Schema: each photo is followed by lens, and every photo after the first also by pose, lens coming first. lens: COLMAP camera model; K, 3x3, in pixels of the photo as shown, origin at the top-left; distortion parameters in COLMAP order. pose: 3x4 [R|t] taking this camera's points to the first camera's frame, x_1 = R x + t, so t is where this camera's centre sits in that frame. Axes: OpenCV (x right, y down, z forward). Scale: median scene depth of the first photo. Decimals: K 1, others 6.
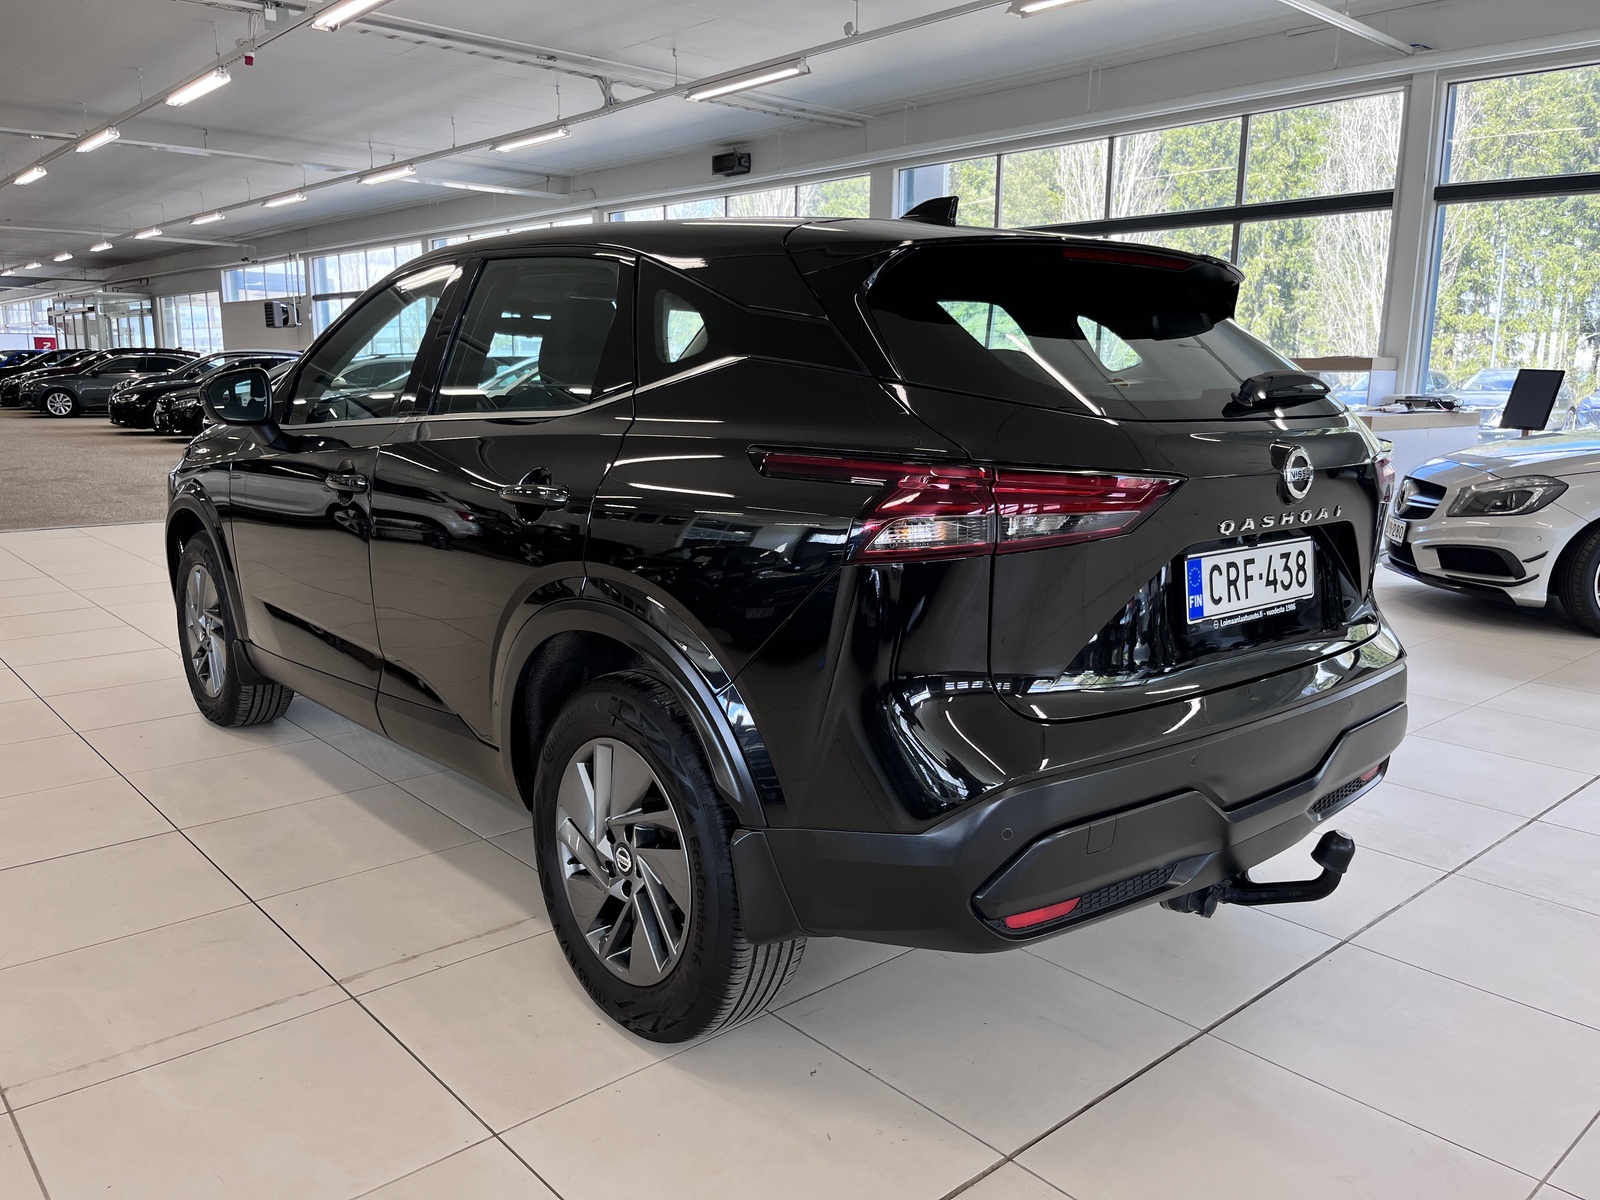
lens RADIAL K [[1230.2, 0, 800.0], [0, 1230.2, 600.0], [0, 0, 1]] dist [0.028581, -0.004027]
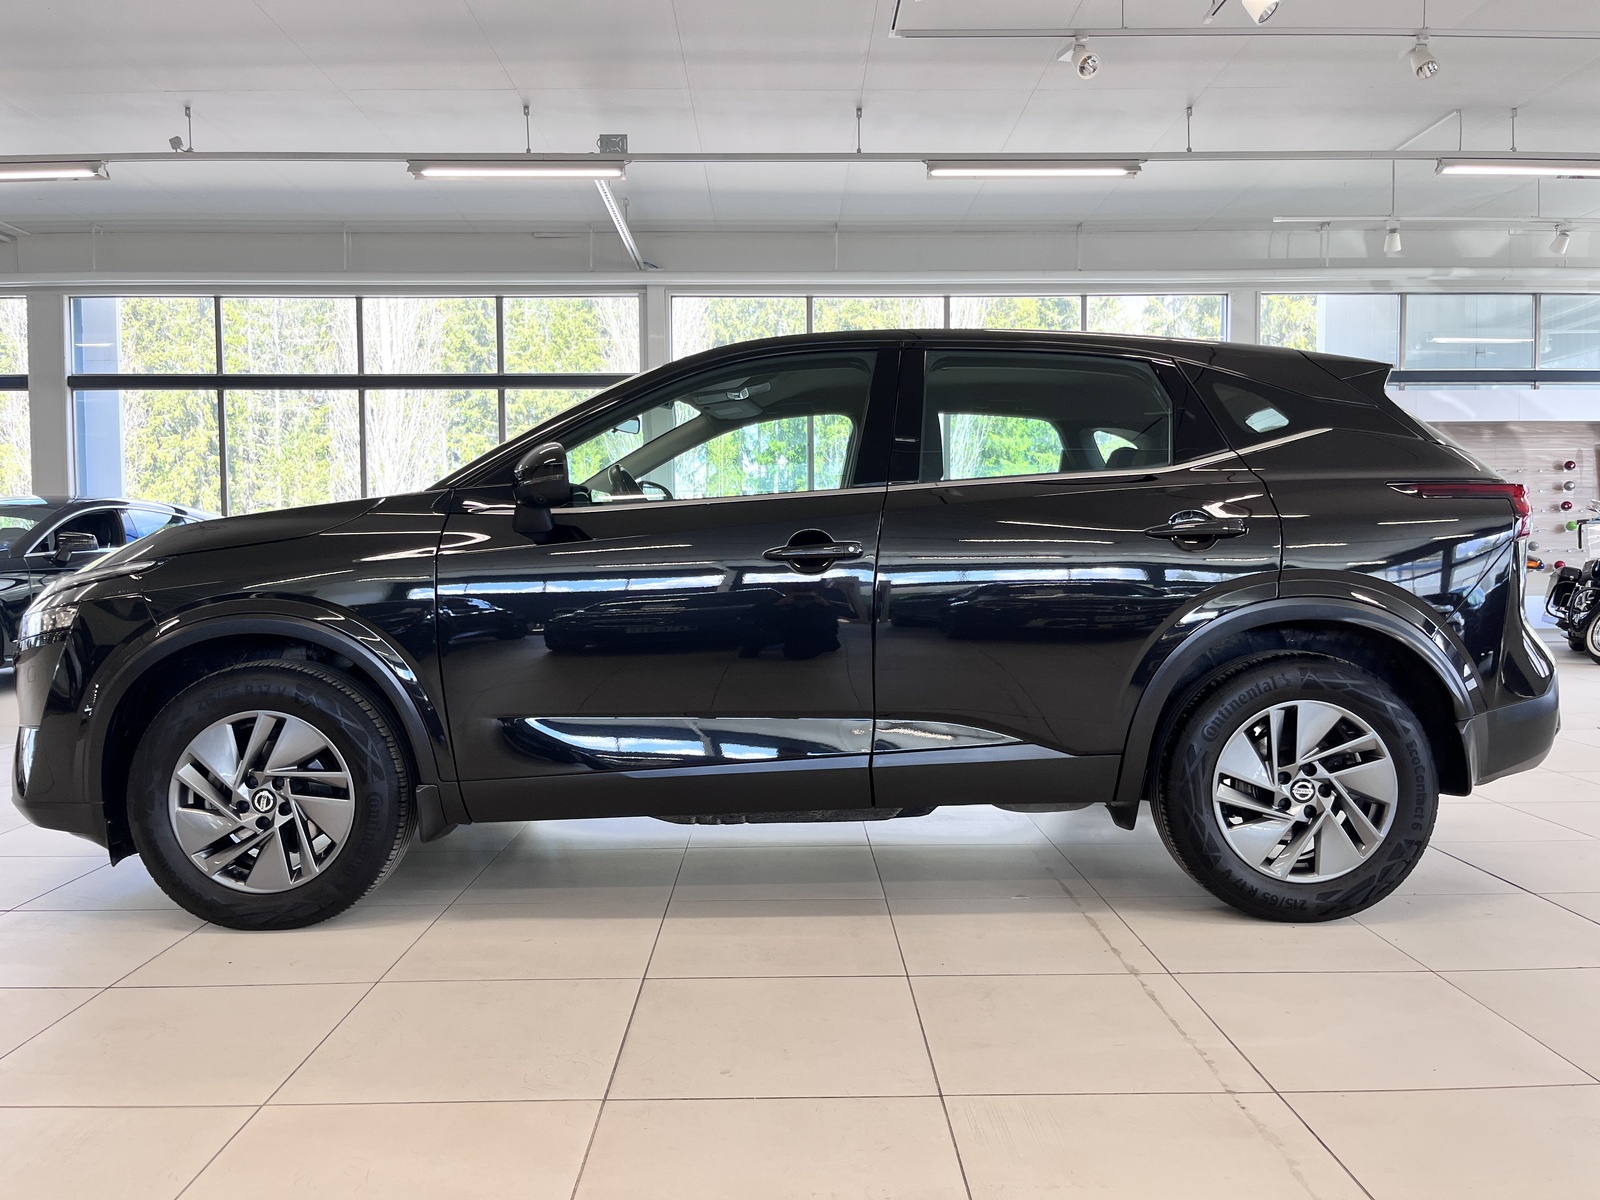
lens RADIAL K [[1230.2, 0, 800.0], [0, 1230.2, 600.0], [0, 0, 1]] dist [0.028581, -0.004027]
pose [[0.651989, -0.051199, 0.756498, -0.528650], [0.156435, 0.985335, -0.068137, 0.003855], [-0.741915, 0.162768, 0.650437, 0.172508]]
